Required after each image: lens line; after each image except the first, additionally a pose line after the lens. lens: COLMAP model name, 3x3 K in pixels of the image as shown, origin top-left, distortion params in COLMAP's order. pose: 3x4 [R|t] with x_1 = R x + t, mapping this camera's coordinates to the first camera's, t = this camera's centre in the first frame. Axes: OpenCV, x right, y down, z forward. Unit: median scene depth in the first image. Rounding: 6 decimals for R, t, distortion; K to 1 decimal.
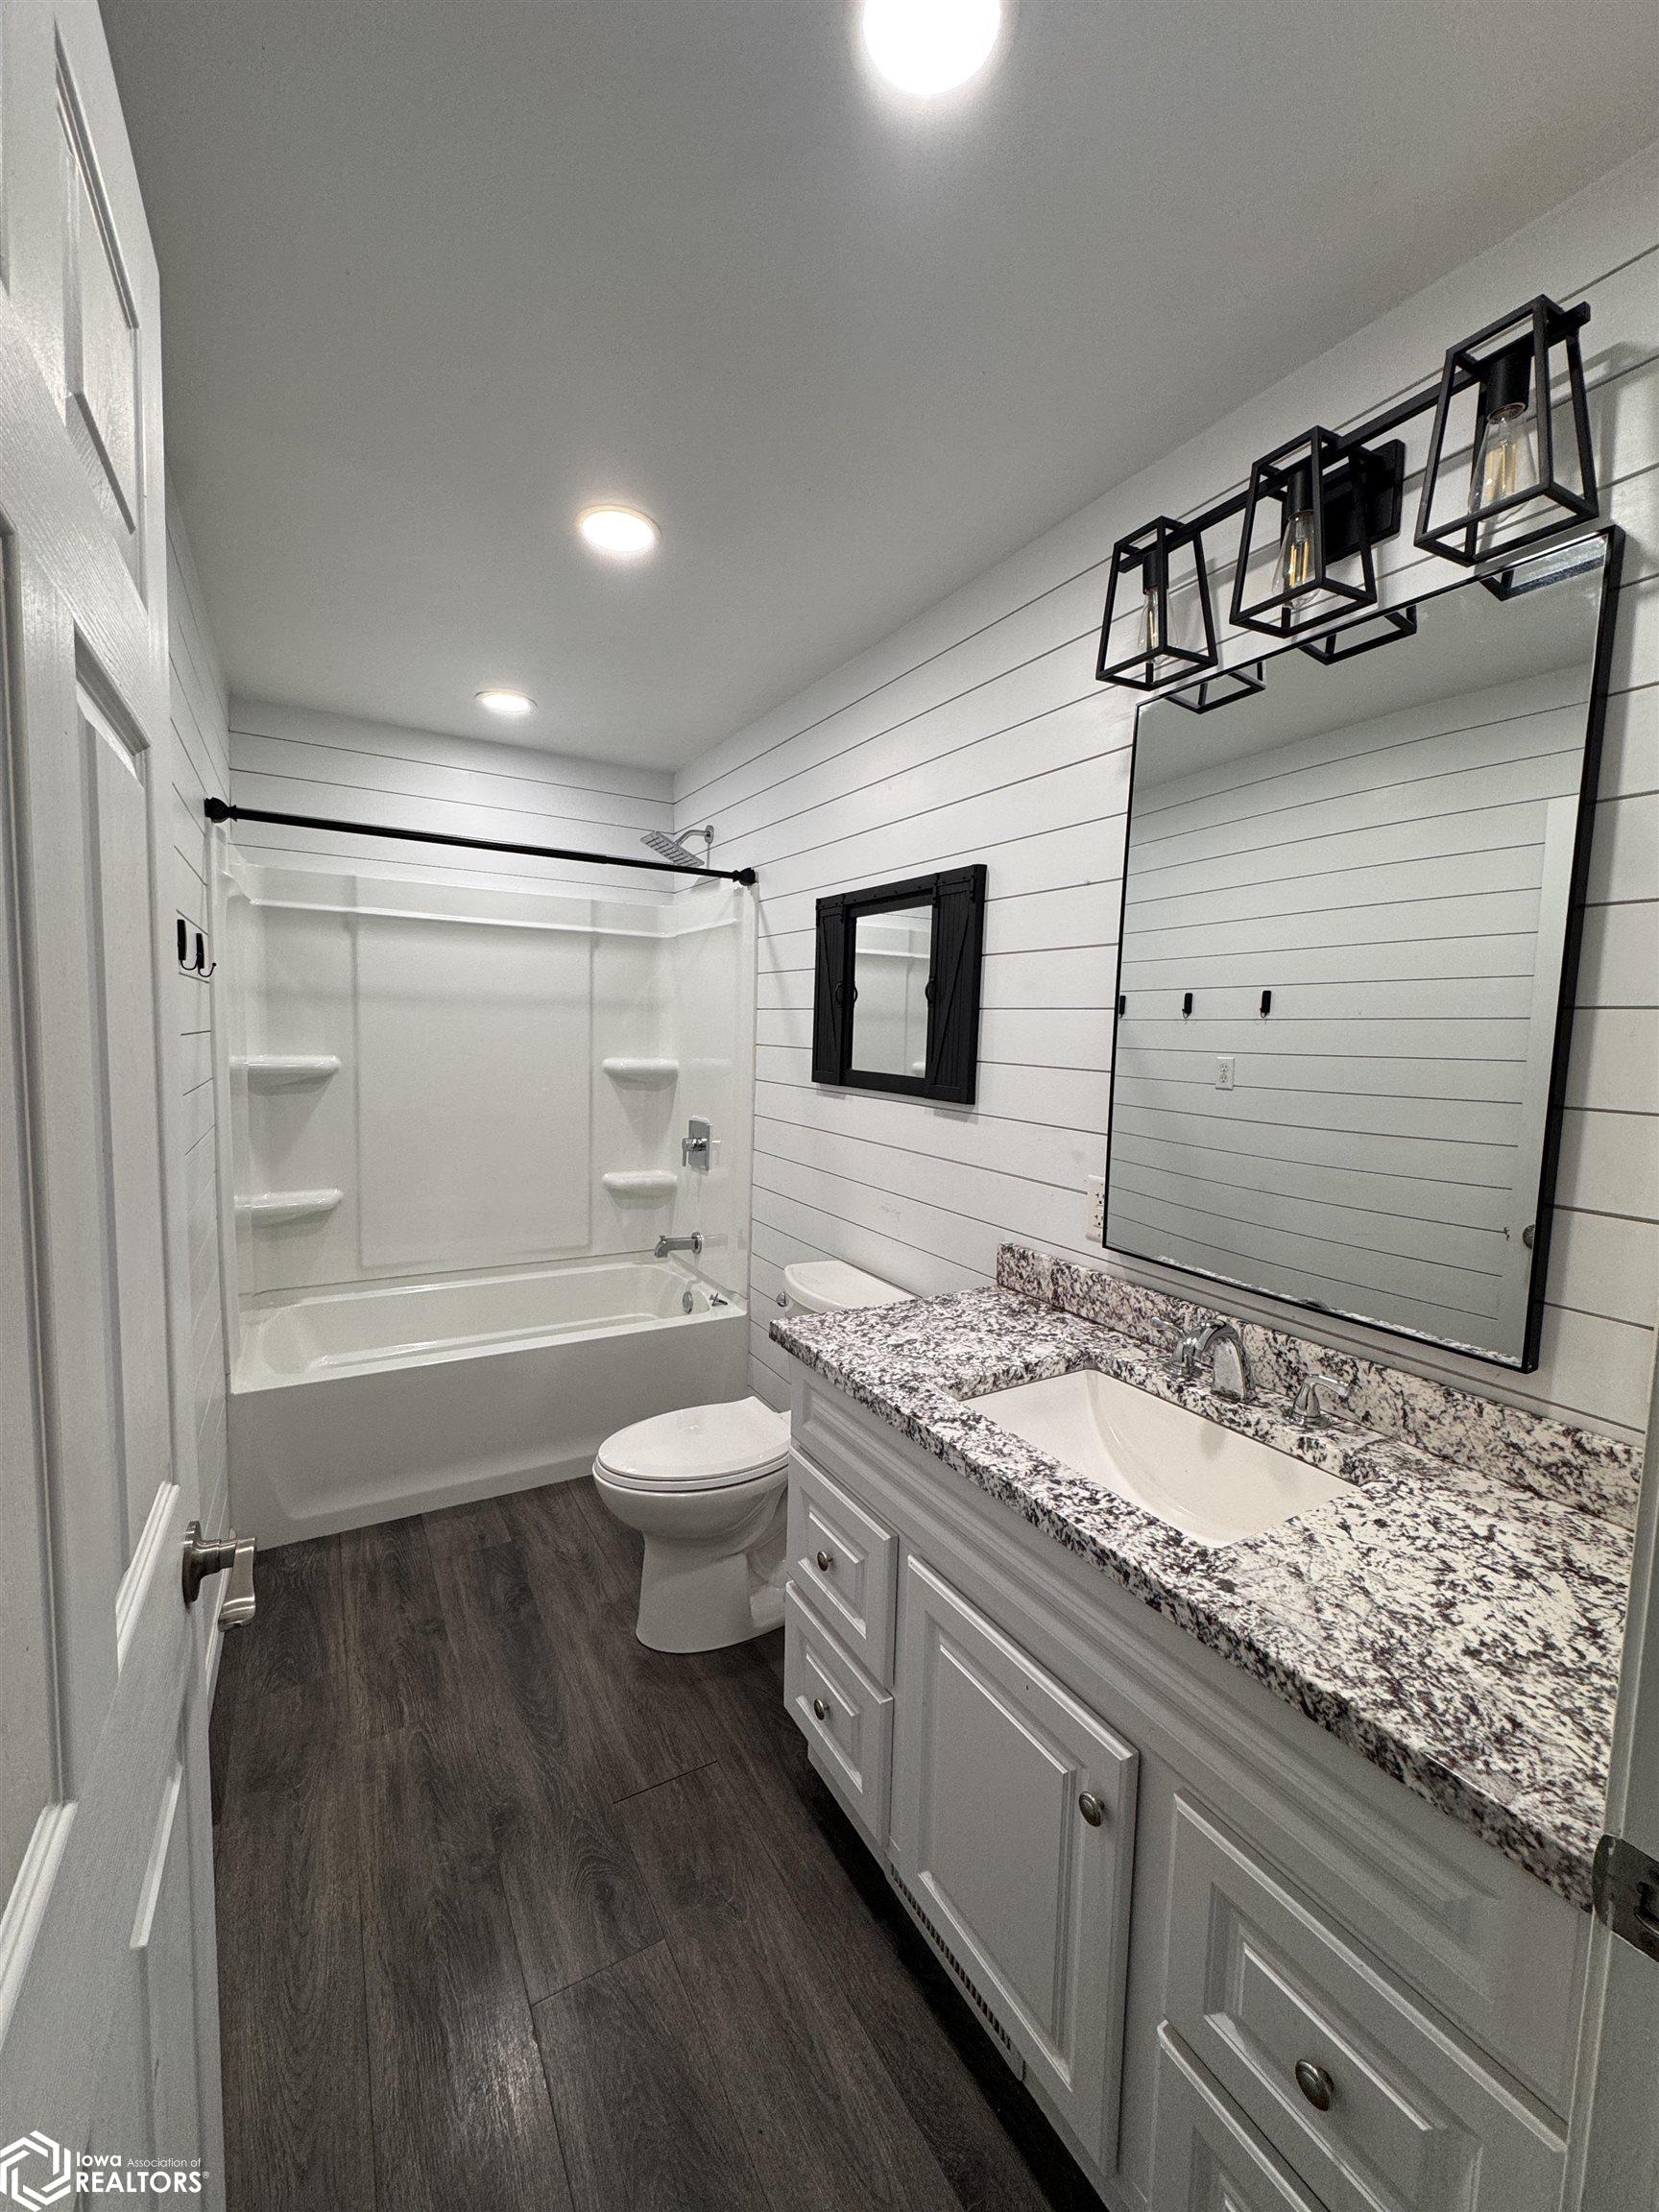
lens RADIAL K [[879.3, 0, 829.4], [0, 879.3, 1103.3], [0, 0, 1]] dist [-0.002820, 0.000460]
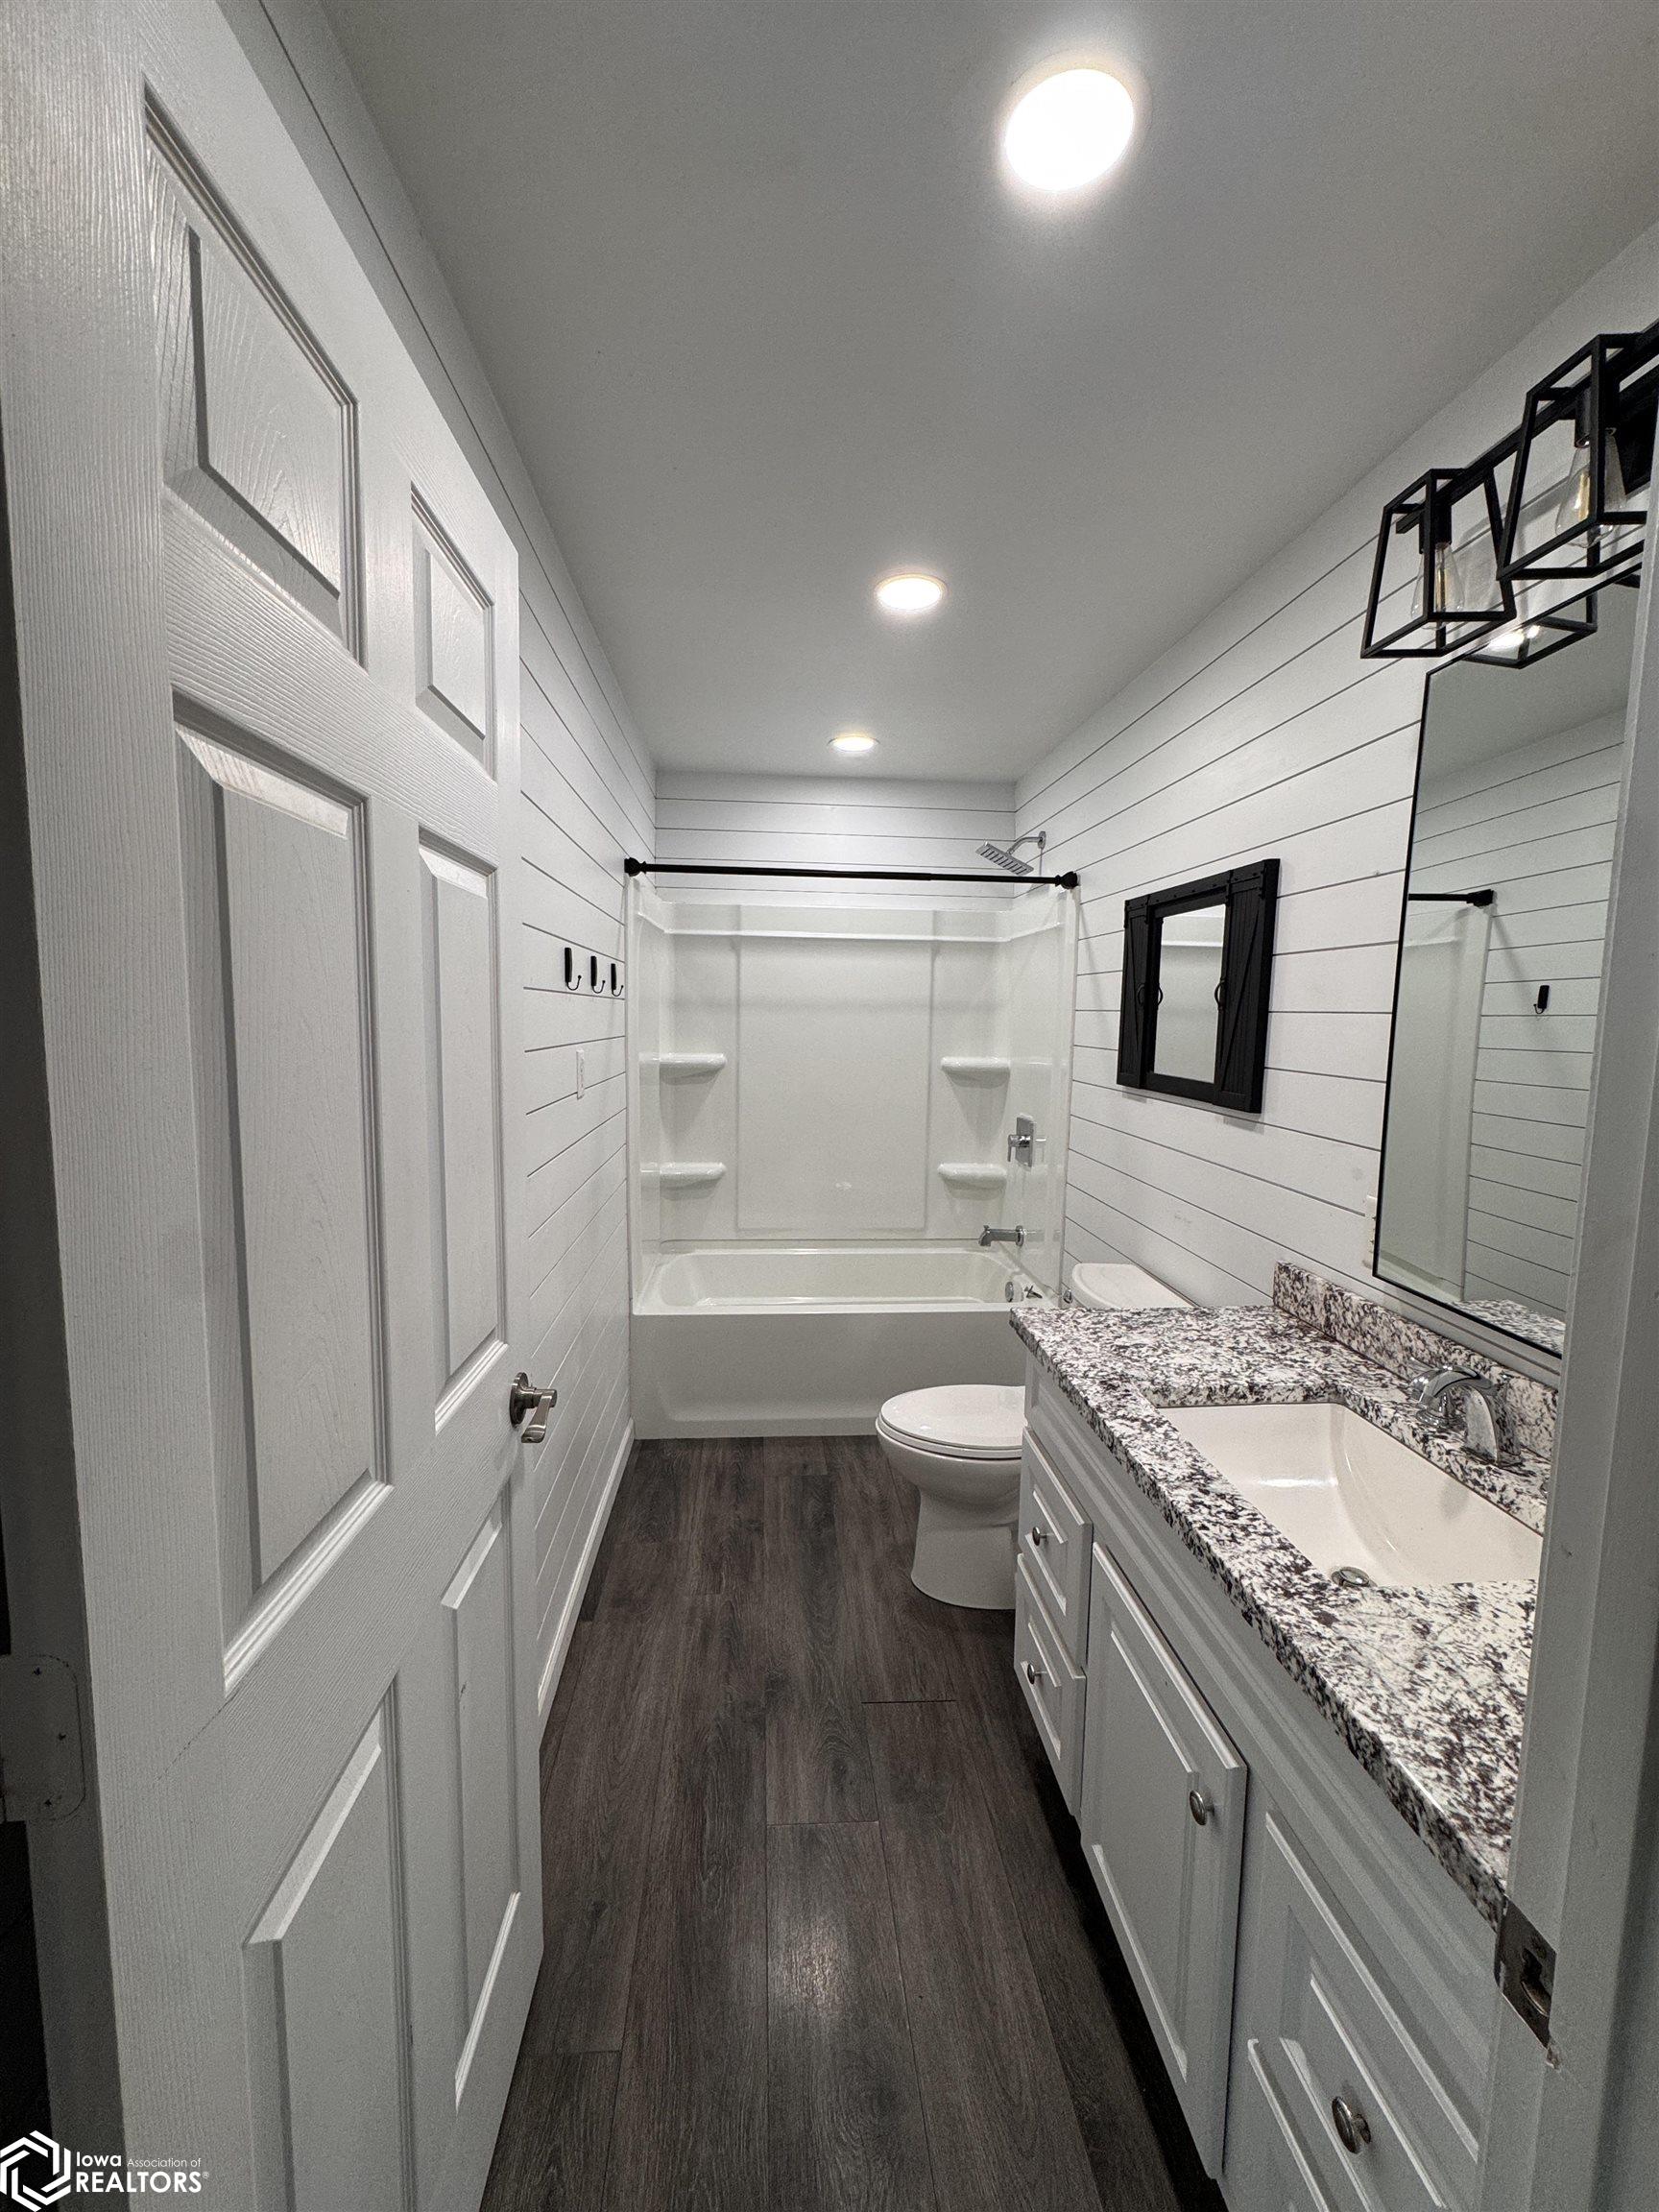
lens RADIAL K [[879.3, 0, 829.3], [0, 879.3, 1102.8], [0, 0, 1]] dist [-0.002820, 0.000460]
pose [[0.899331, 0.031091, -0.436163, 0.184510], [-0.028141, 0.999516, 0.013225, -0.010927], [0.436363, 0.000380, 0.899771, -0.061187]]
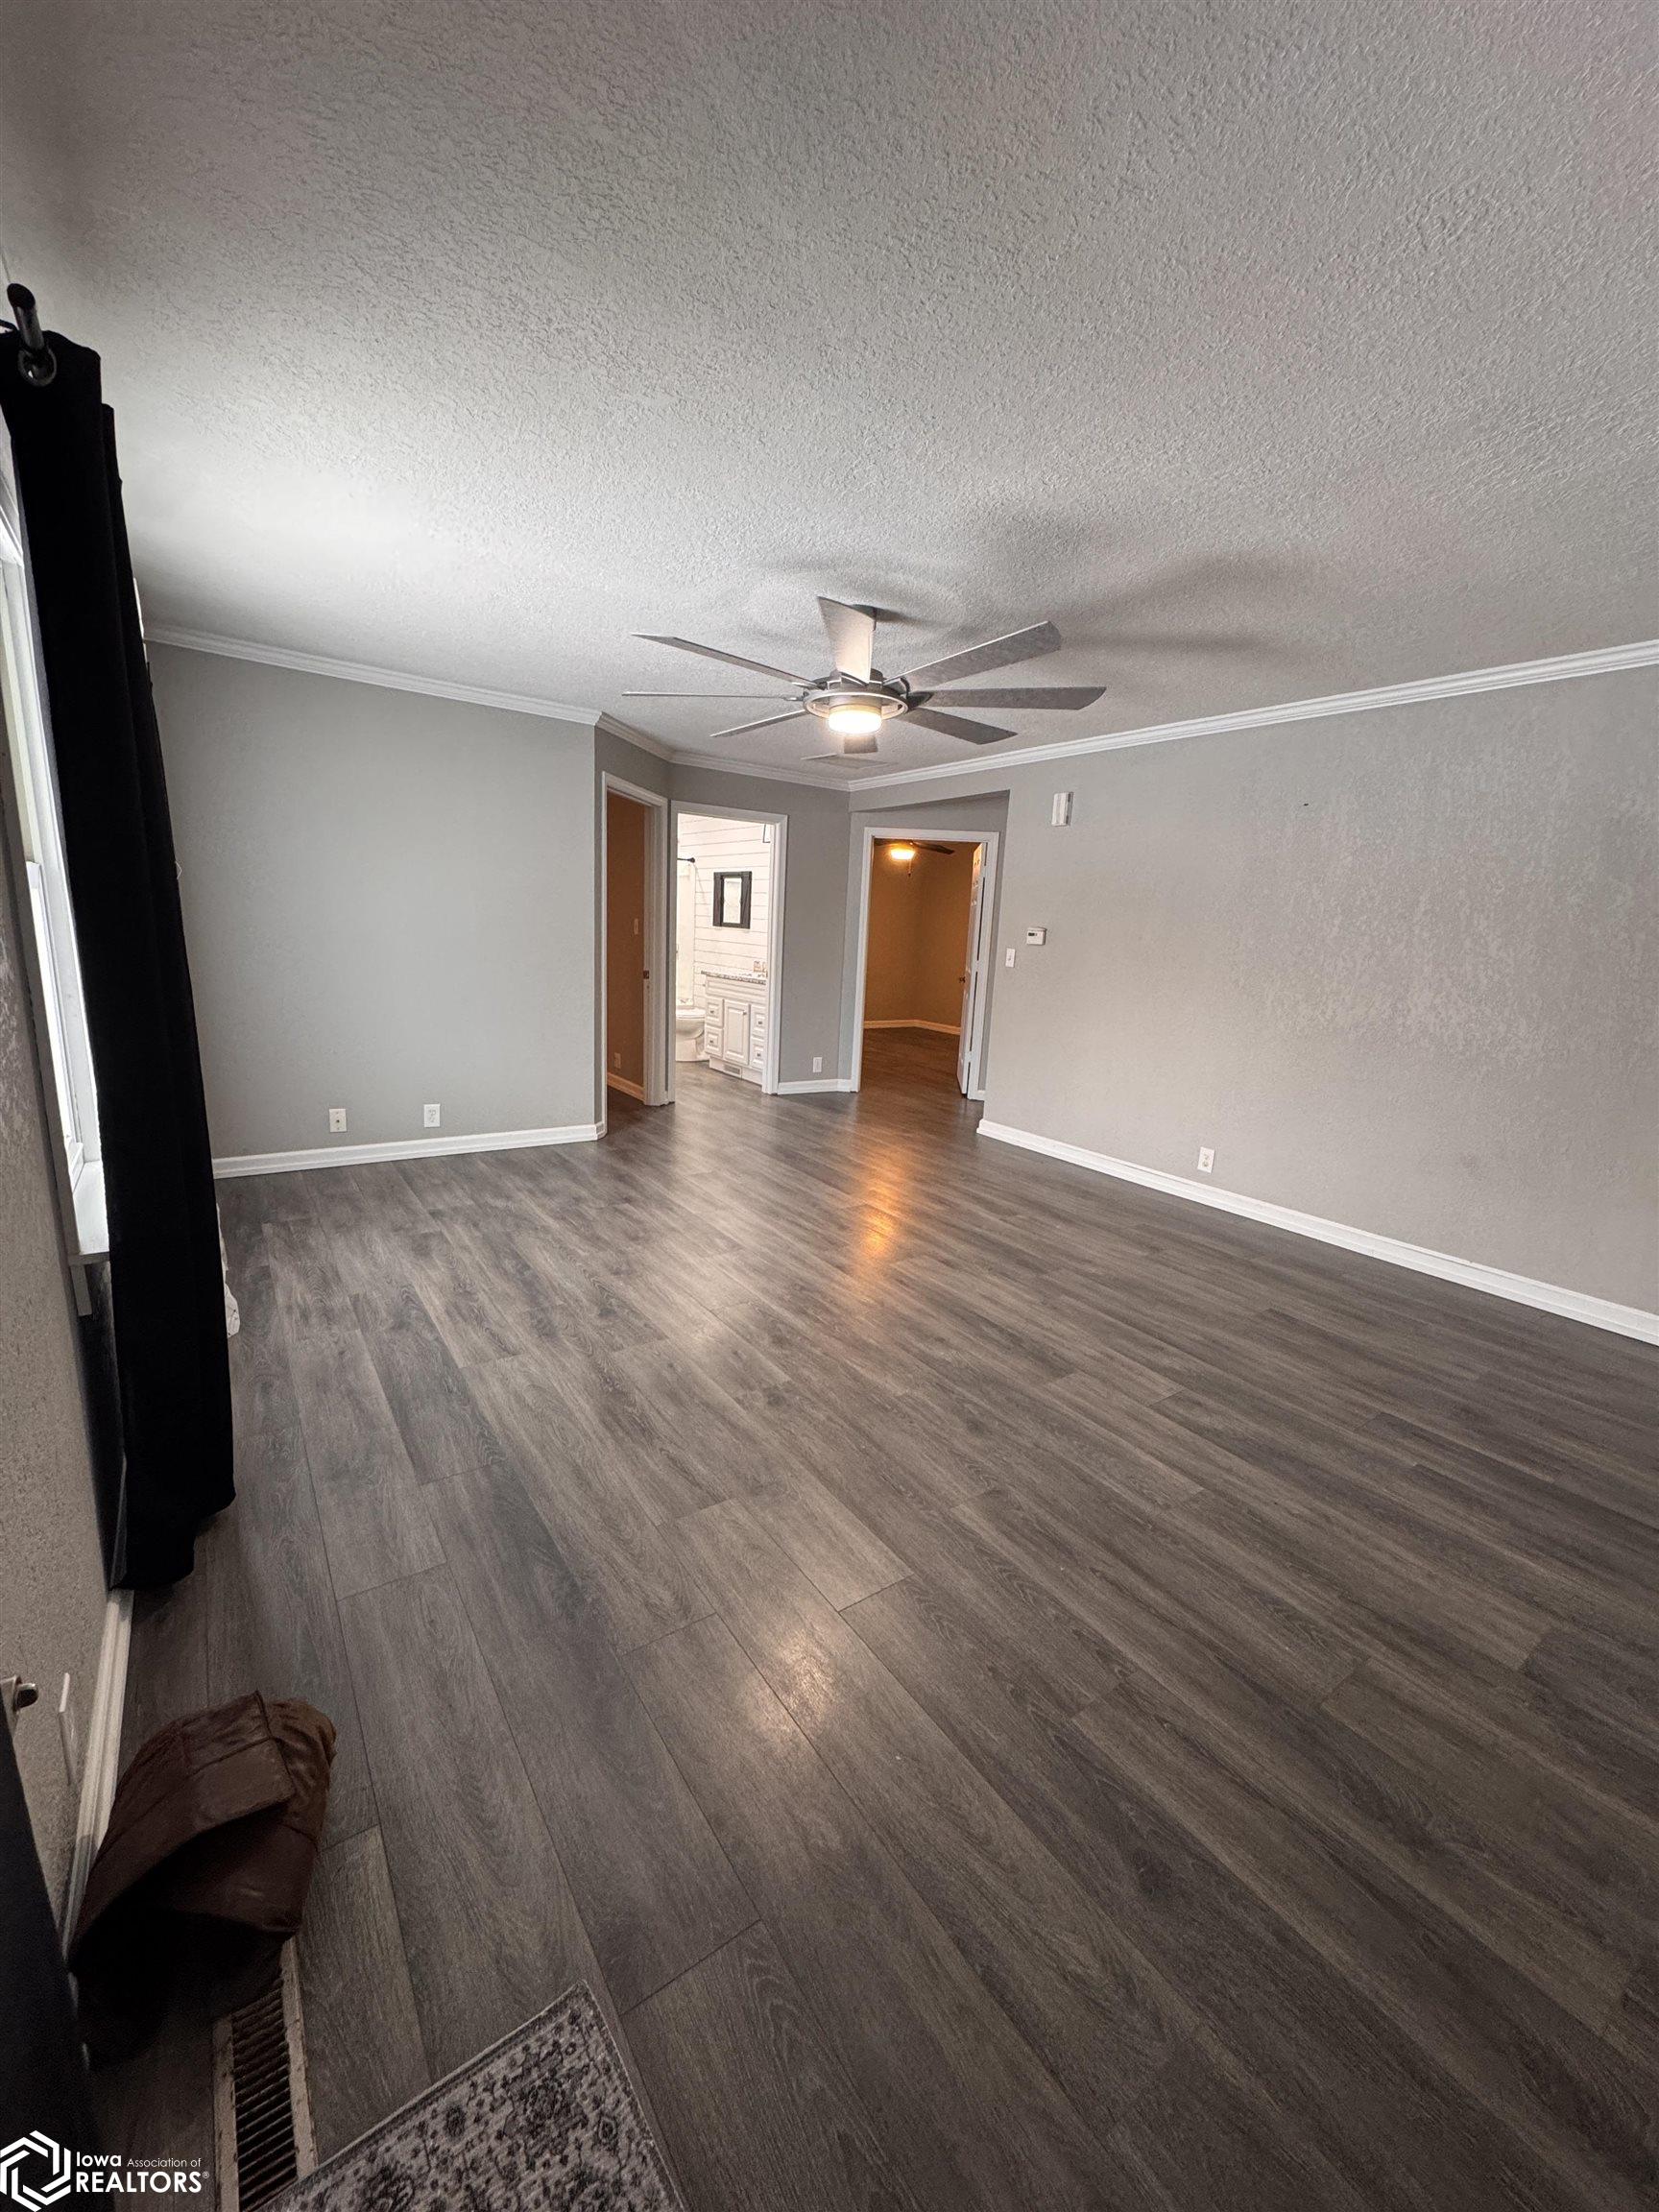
lens RADIAL K [[879.3, 0, 829.1], [0, 879.3, 1111.2], [0, 0, 1]] dist [-0.002820, 0.000460]
pose [[0.996287, 0.006162, 0.085870, 0.216364], [-0.016817, 0.992149, 0.123924, 0.387388], [-0.084432, -0.124908, 0.988569, -3.780973]]
